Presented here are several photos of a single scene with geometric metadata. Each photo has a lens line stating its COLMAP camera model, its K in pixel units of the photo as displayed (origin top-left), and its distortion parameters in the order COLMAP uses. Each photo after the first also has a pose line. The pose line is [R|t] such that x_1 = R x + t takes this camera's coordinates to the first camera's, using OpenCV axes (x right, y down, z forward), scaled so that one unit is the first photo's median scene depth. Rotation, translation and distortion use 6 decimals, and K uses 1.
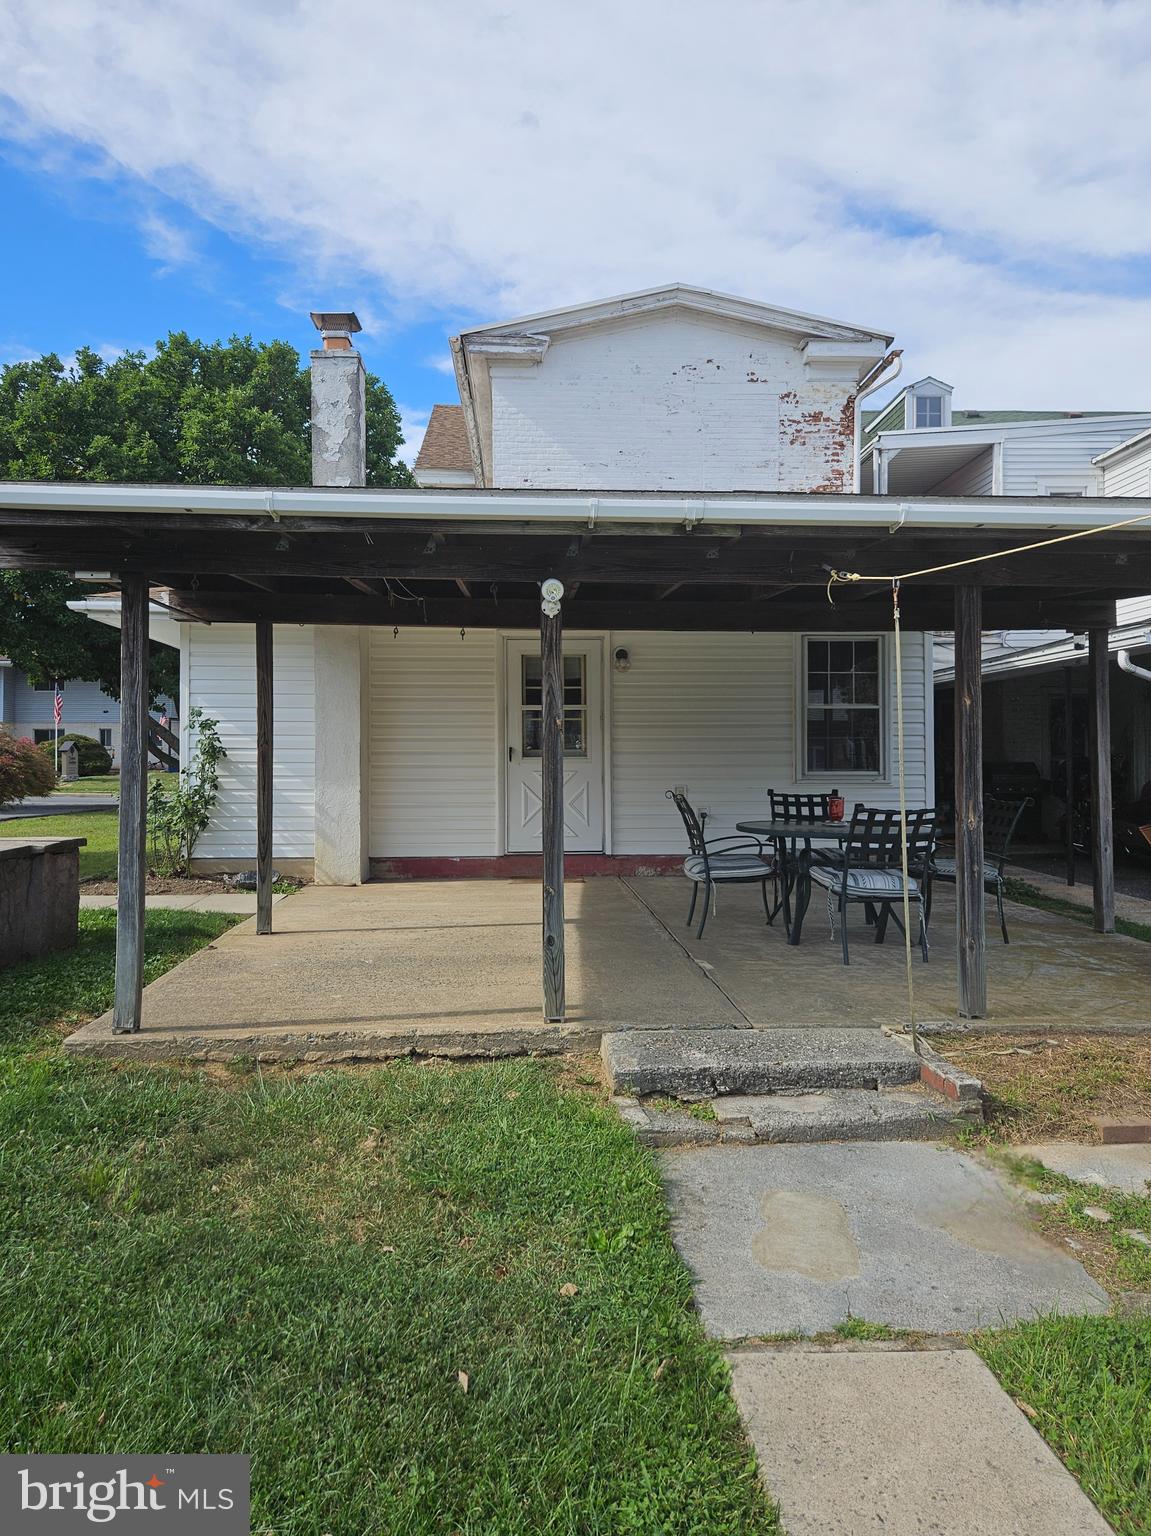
lens RADIAL K [[1018.8, 0, 577.9], [0, 1018.8, 760.5], [0, 0, 1]] dist [0.061853, -0.048803]
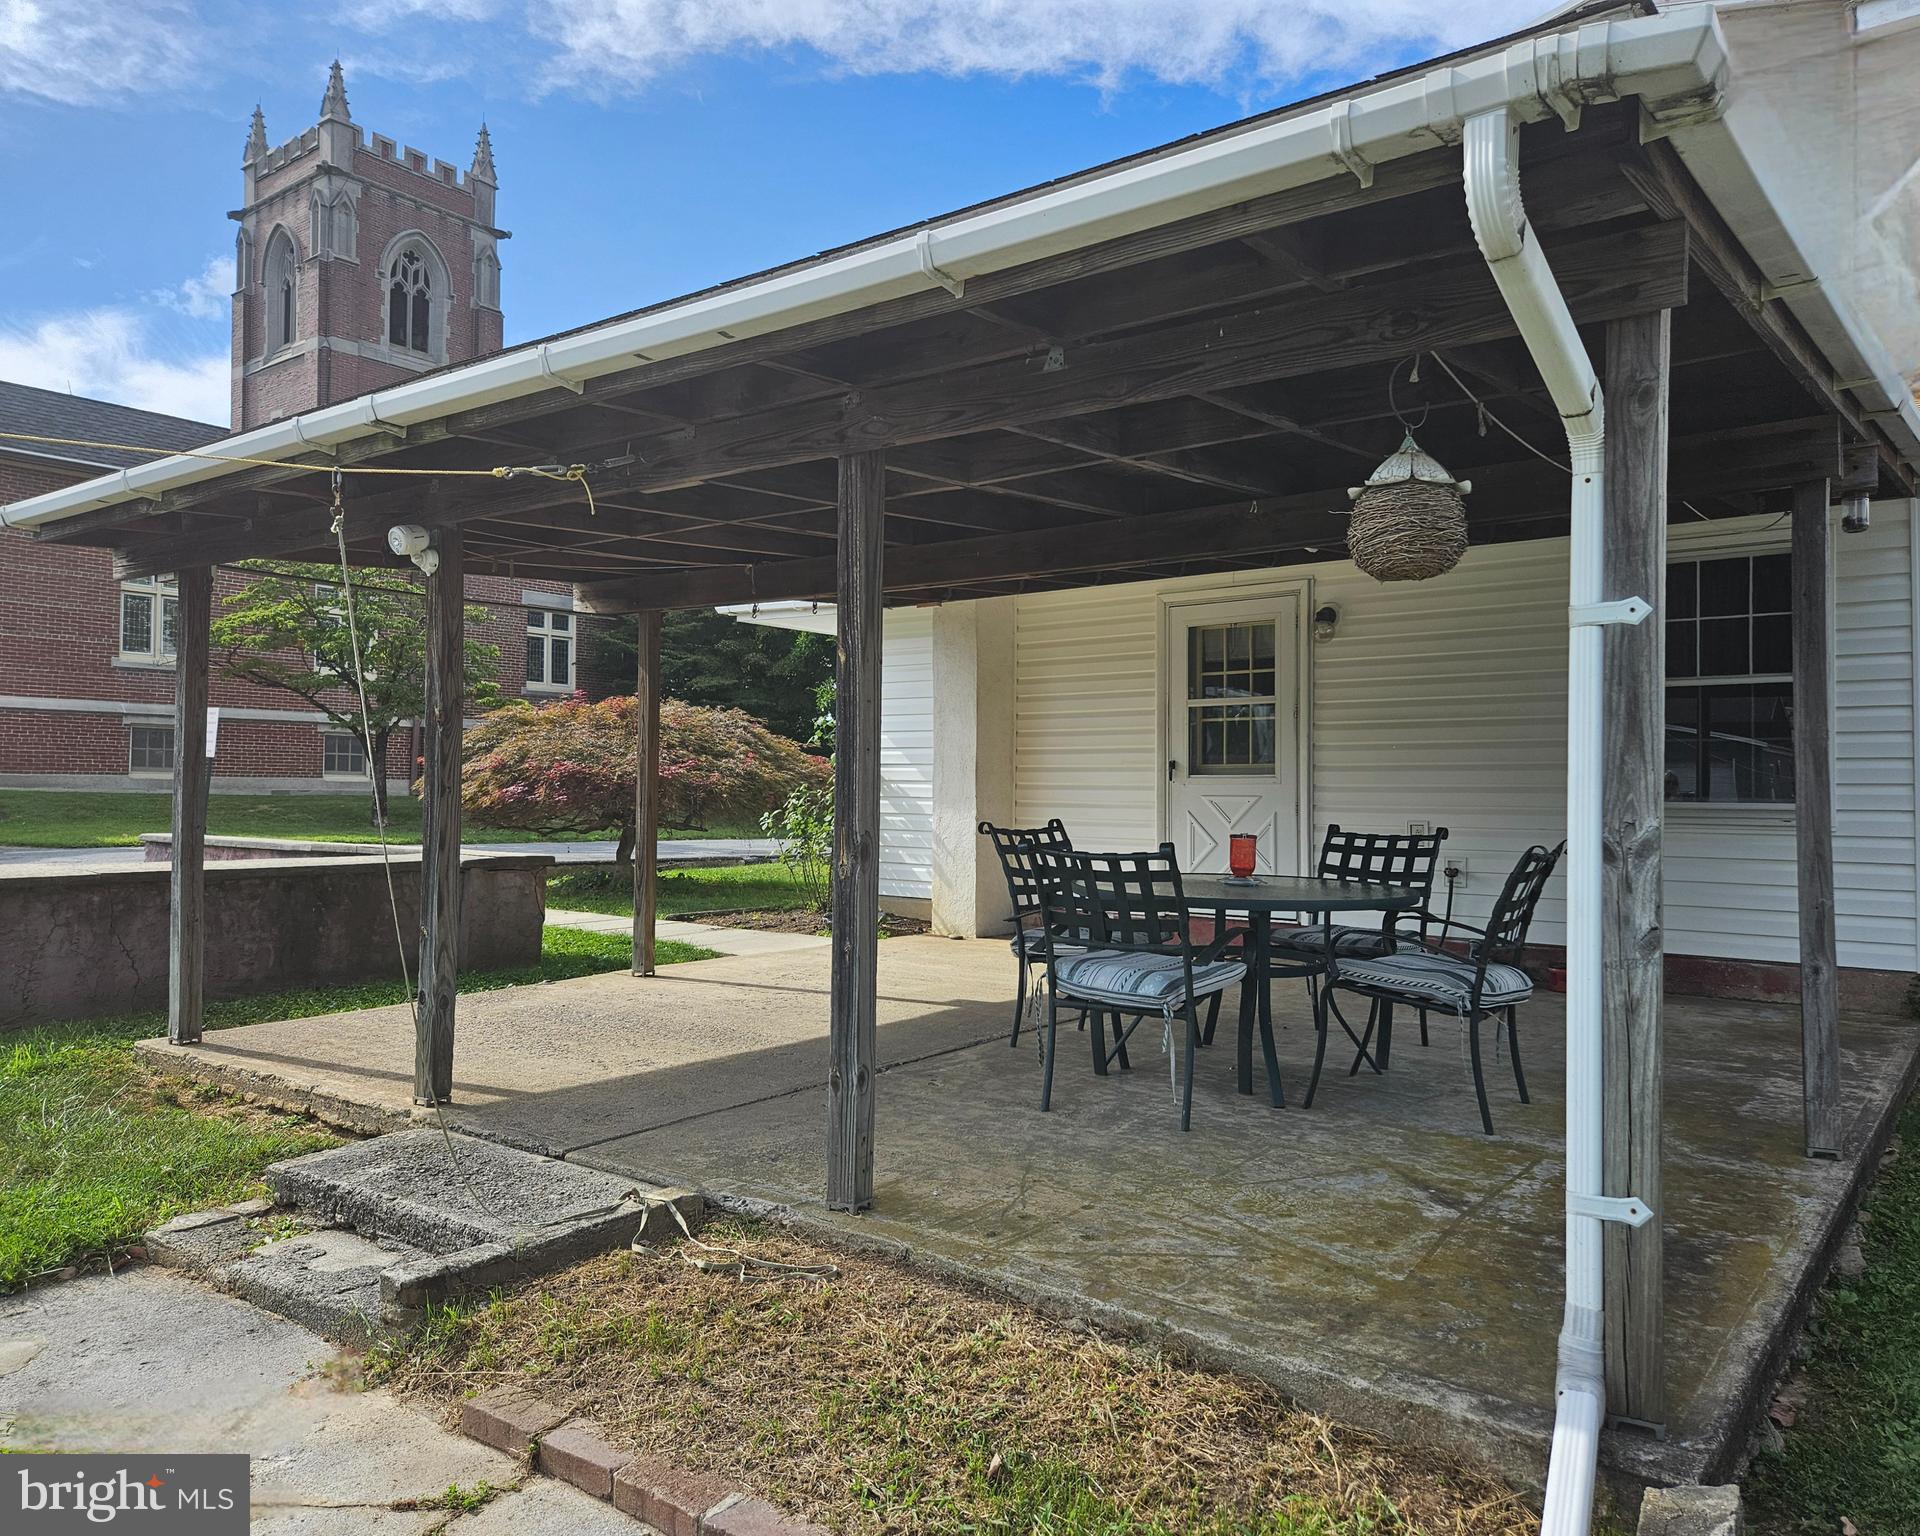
lens RADIAL K [[1327.4, 0, 960.1], [0, 1327.4, 774.9], [0, 0, 1]] dist [0.006647, 0.000251]
pose [[0.778881, 0.001474, -0.627171, 0.405483], [-0.008951, 0.999922, -0.008767, 0.006604], [0.627108, 0.012442, 0.778833, 0.211113]]
